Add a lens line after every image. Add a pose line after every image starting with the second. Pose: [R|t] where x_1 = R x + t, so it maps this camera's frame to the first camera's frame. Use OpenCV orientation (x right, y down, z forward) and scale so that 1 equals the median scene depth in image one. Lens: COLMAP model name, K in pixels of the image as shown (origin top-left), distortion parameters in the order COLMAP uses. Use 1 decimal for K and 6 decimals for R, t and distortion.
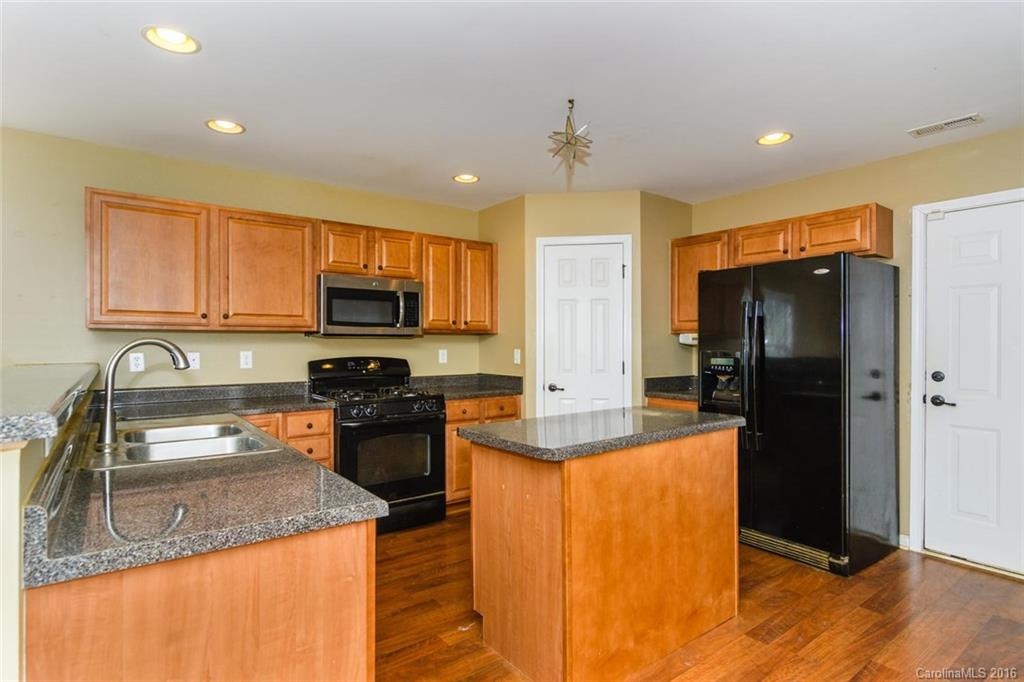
lens RADIAL K [[523.5, 0, 496.0], [0, 523.5, 343.1], [0, 0, 1]] dist [-0.003355, -0.000154]
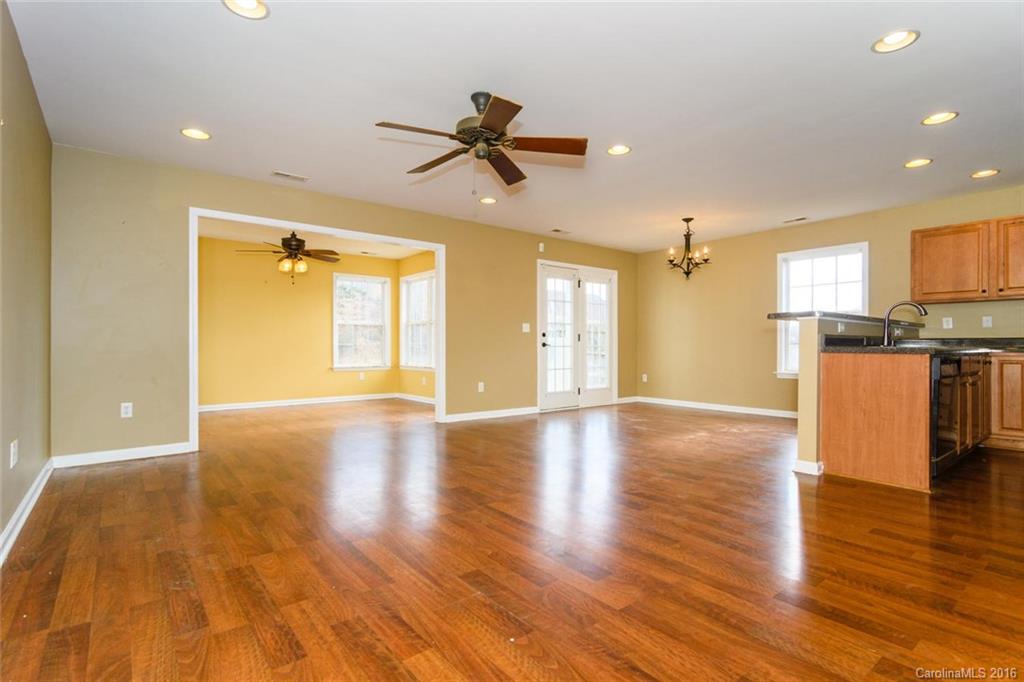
lens RADIAL K [[494.0, 0, 512.0], [0, 494.0, 341.0], [0, 0, 1]] dist [-0.002674, -0.000218]
pose [[0.039402, -0.008217, -0.999190, 0.777803], [-0.002764, 0.999961, -0.008332, 0.102578], [0.999220, 0.003090, 0.039378, -0.435320]]
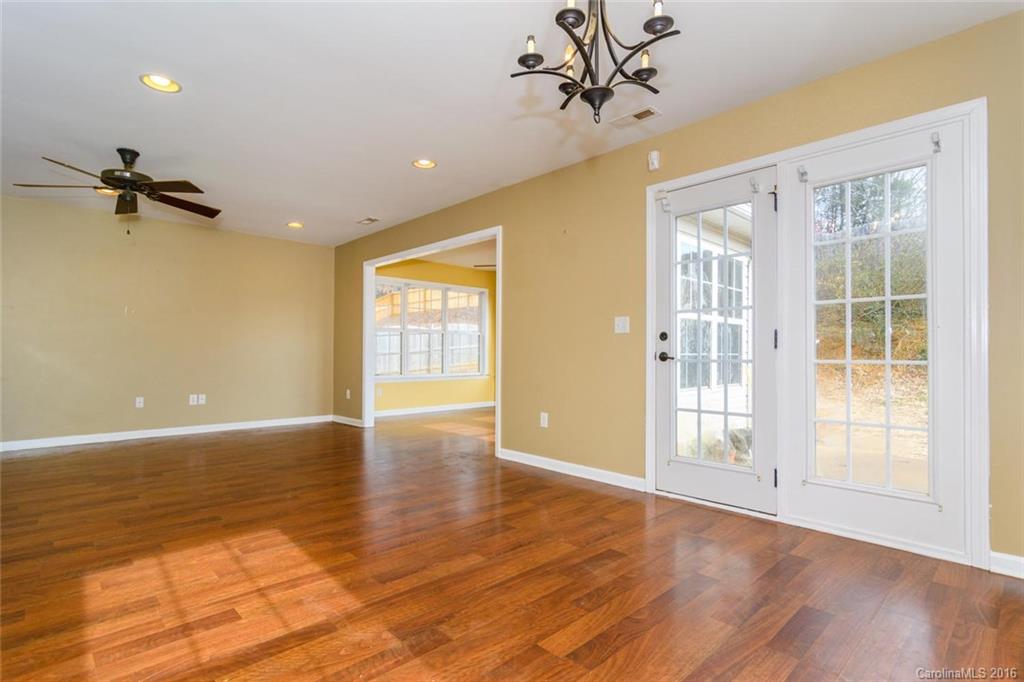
lens RADIAL K [[481.6, 0, 472.3], [0, 481.6, 357.2], [0, 0, 1]] dist [-0.001248, -0.000235]
pose [[-0.994086, -0.002118, -0.108570, -0.747467], [-0.003401, 0.999927, 0.011633, 0.091742], [0.108538, 0.011933, -0.994021, 0.677940]]
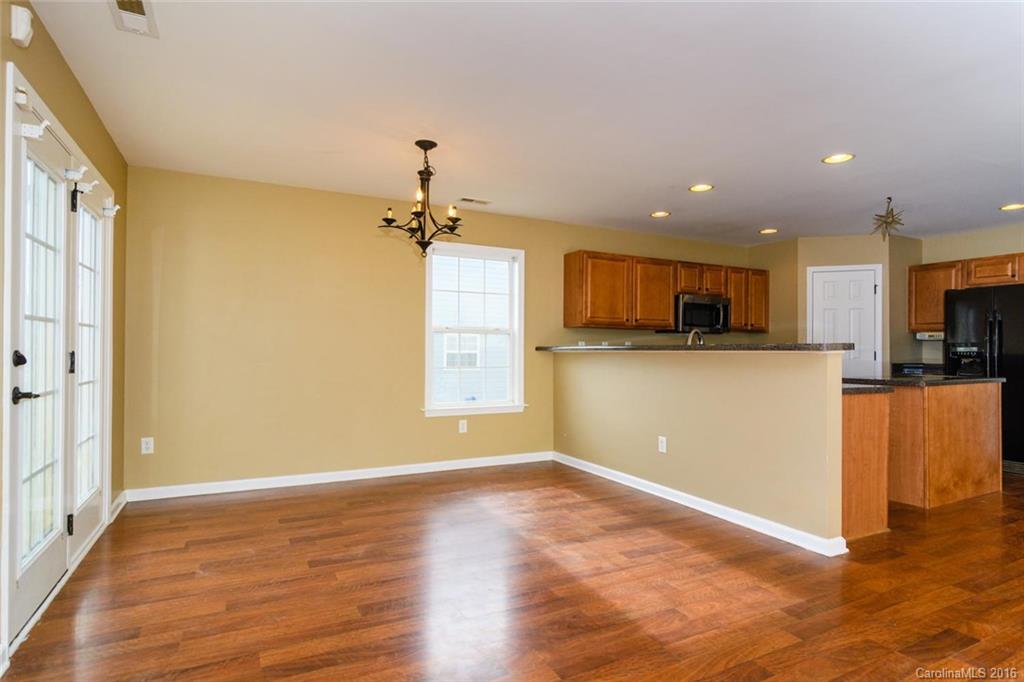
lens RADIAL K [[531.5, 0, 491.1], [0, 531.5, 346.3], [0, 0, 1]] dist [0.001400, 0.001483]
pose [[0.985129, 0.006477, -0.171696, -0.620848], [-0.008223, 0.999921, -0.009458, 0.048640], [0.171621, 0.010729, 0.985105, -0.711833]]
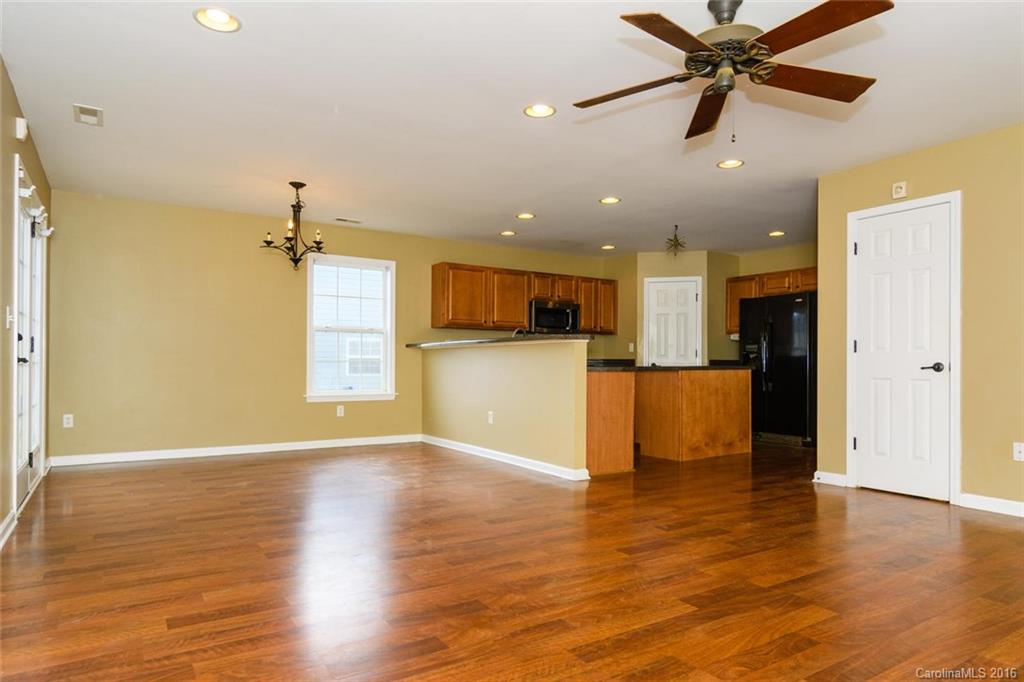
lens RADIAL K [[619.1, 0, 473.6], [0, 619.1, 360.1], [0, 0, 1]] dist [0.006566, -0.000813]
pose [[0.995957, 0.007043, -0.089557, -0.343143], [-0.007879, 0.999928, -0.008996, 0.104660], [0.089488, 0.009665, 0.995941, -1.232039]]
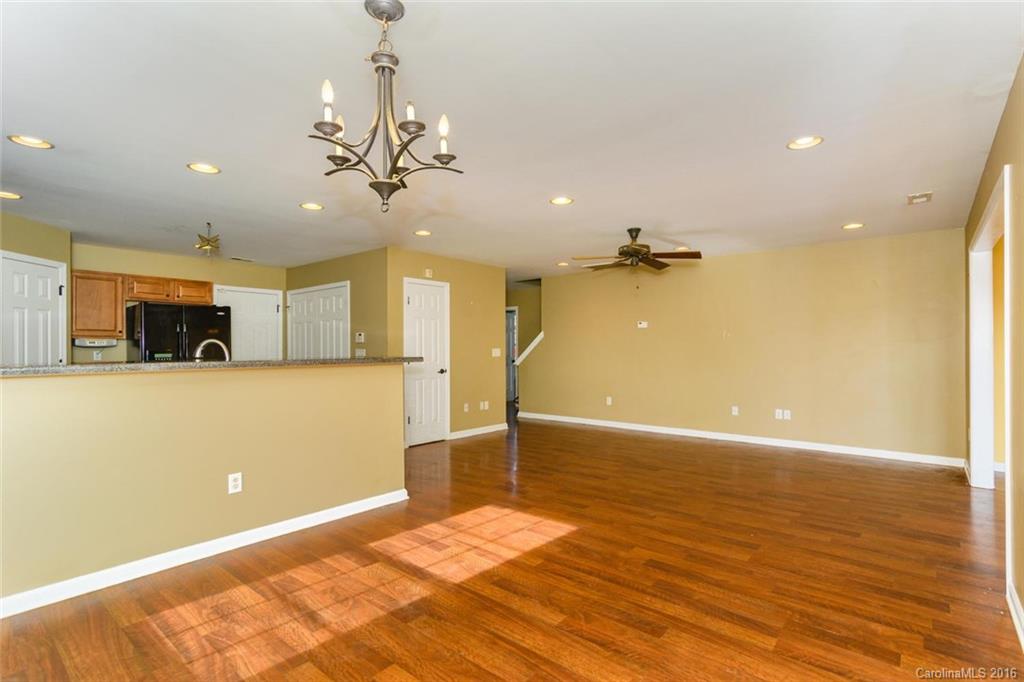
lens RADIAL K [[489.2, 0, 554.8], [0, 489.2, 345.3], [0, 0, 1]] dist [-0.001911, -0.000106]
pose [[-0.304837, 0.009928, 0.952353, -1.434057], [0.005545, 0.999947, -0.008649, 0.020015], [-0.952388, 0.002644, -0.304876, 0.228632]]
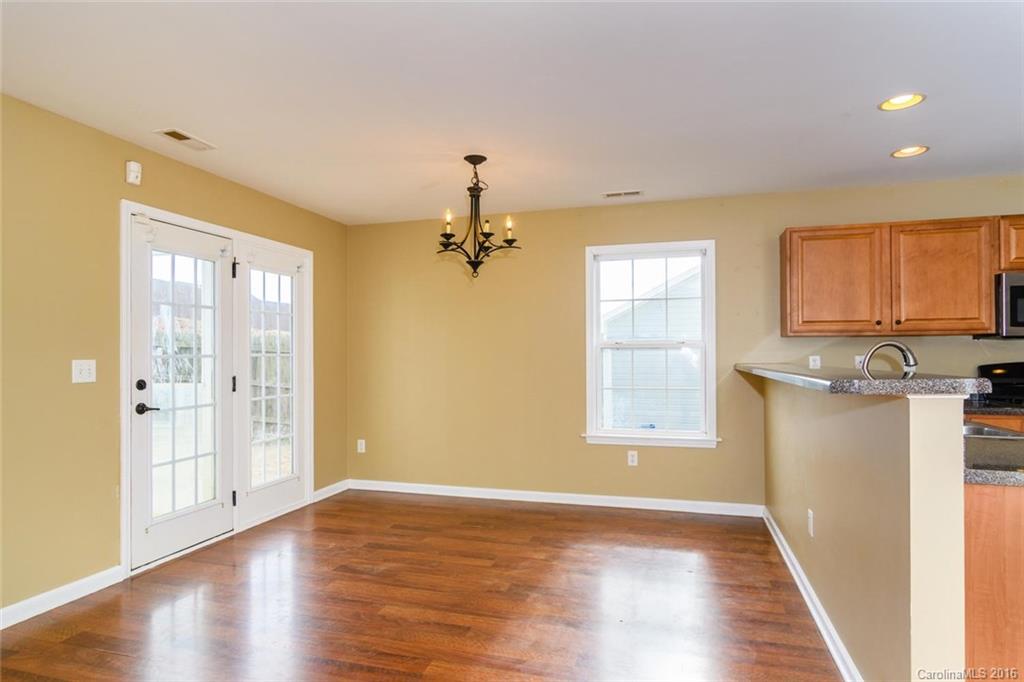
lens RADIAL K [[563.1, 0, 527.0], [0, 563.1, 346.9], [0, 0, 1]] dist [-0.002858, 0.000410]
pose [[0.623005, -0.012539, -0.782117, -0.074492], [0.004204, 0.999911, -0.012683, 0.010929], [0.782206, 0.004614, 0.623002, -0.308537]]
